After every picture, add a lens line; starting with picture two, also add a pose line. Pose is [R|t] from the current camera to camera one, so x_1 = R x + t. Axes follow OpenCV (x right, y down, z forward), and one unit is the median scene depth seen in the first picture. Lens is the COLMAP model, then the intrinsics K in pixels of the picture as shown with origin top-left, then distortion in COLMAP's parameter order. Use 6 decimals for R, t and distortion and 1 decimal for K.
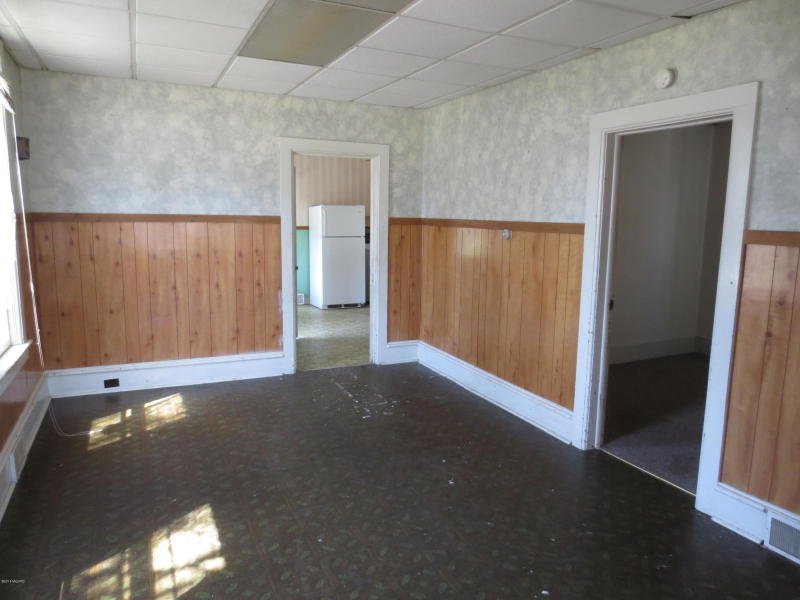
lens RADIAL K [[567.3, 0, 400.0], [0, 567.3, 300.0], [0, 0, 1]] dist [-0.003328, -0.000880]
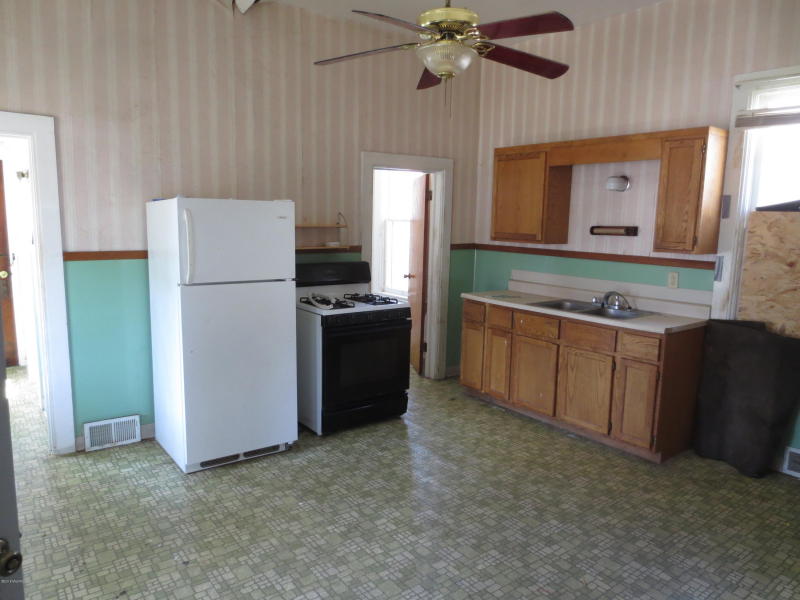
lens RADIAL K [[567.3, 0, 400.0], [0, 567.3, 300.0], [0, 0, 1]] dist [-0.003328, -0.000880]
pose [[0.978329, -0.018230, 0.206250, -0.072017], [0.015886, 0.999789, 0.013013, -0.100599], [-0.206444, -0.009454, 0.978413, 0.592706]]
